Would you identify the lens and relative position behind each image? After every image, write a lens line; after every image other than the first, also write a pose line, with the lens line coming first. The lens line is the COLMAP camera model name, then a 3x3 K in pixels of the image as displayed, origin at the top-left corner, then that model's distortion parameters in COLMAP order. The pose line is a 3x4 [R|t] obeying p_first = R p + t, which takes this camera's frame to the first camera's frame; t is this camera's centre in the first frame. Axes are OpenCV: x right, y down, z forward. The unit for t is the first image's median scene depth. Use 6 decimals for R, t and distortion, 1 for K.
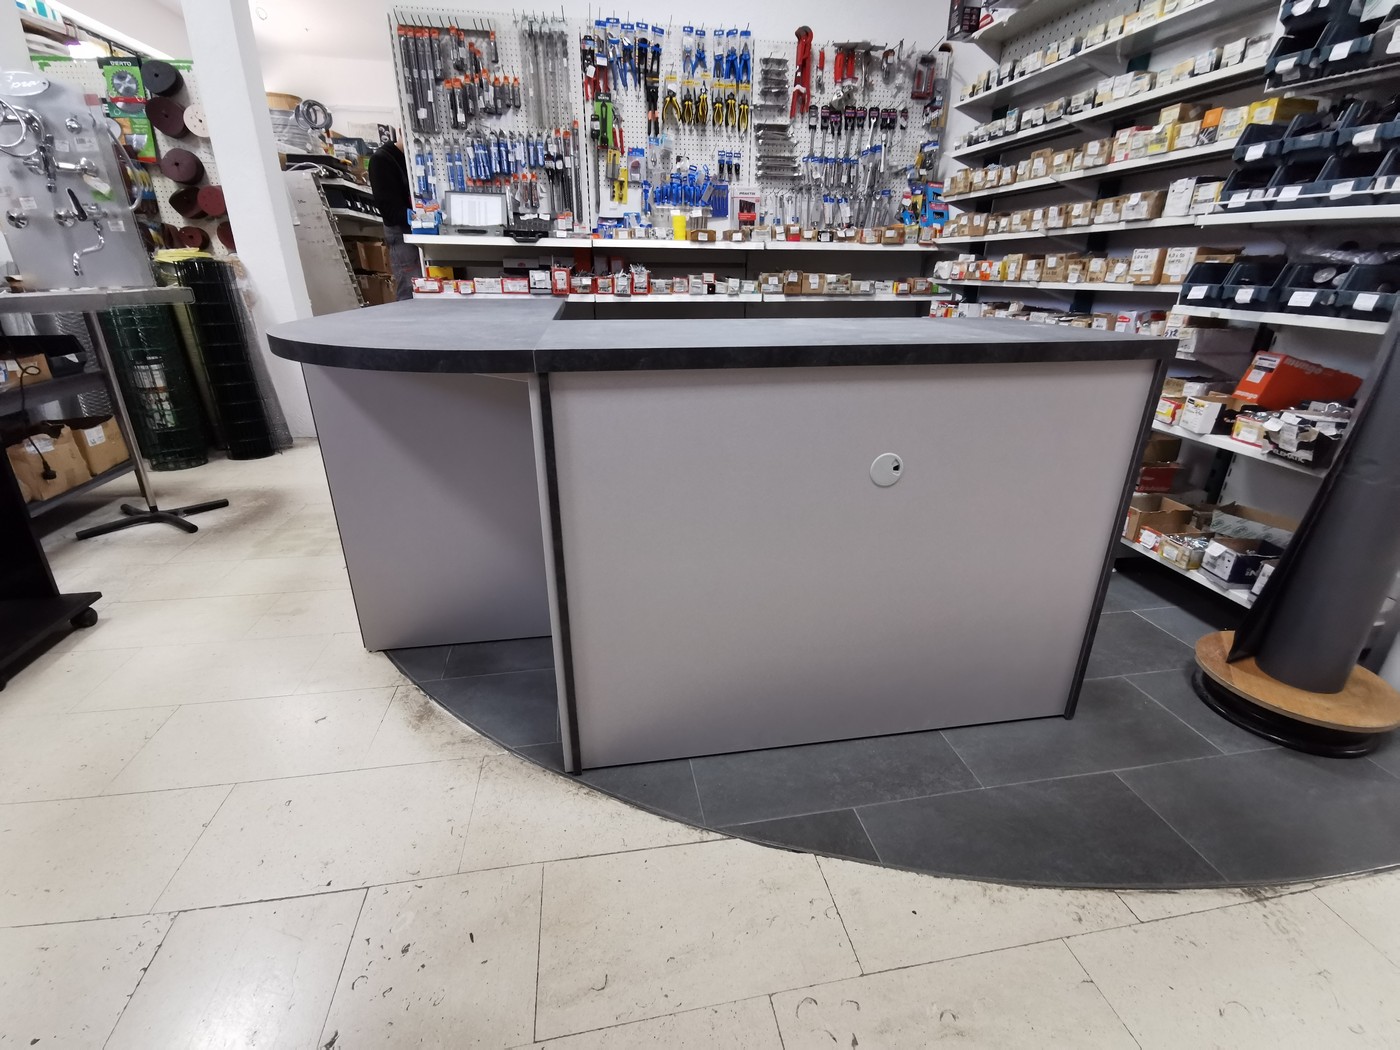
lens RADIAL K [[644.1, 0, 700.0], [0, 644.1, 525.0], [0, 0, 1]] dist [0.036313, -0.011741]
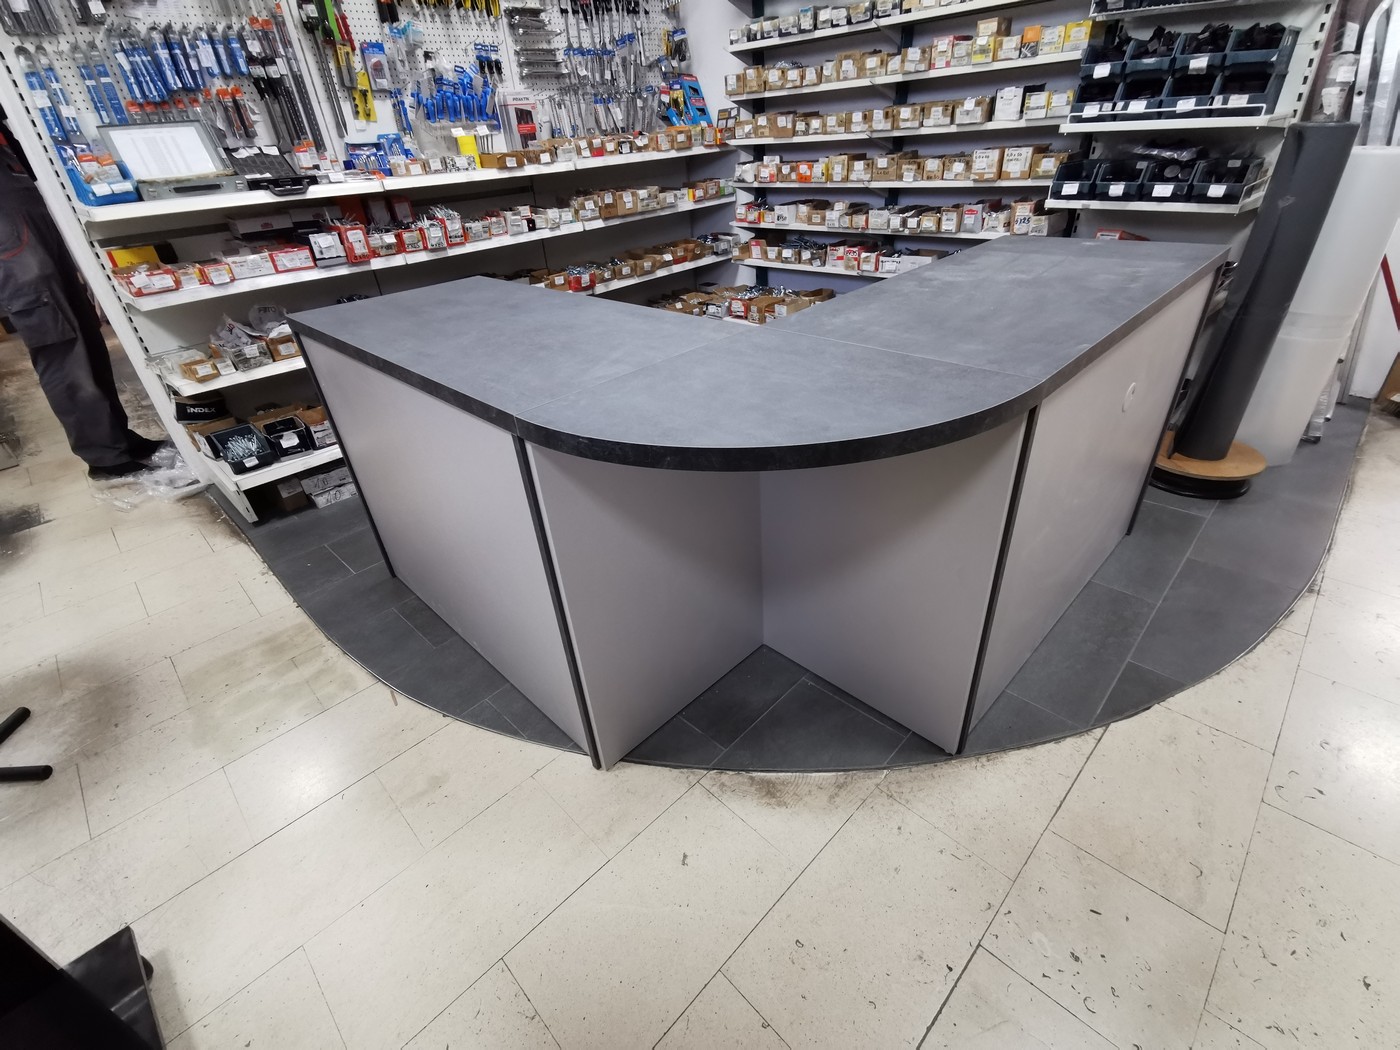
lens RADIAL K [[645.7, 0, 700.0], [0, 645.7, 525.0], [0, 0, 1]] dist [0.068150, -0.033557]
pose [[0.808990, -0.361054, 0.463870, -0.361732], [0.285337, 0.931129, 0.227116, -0.132568], [-0.513924, -0.051375, 0.856296, 0.124120]]
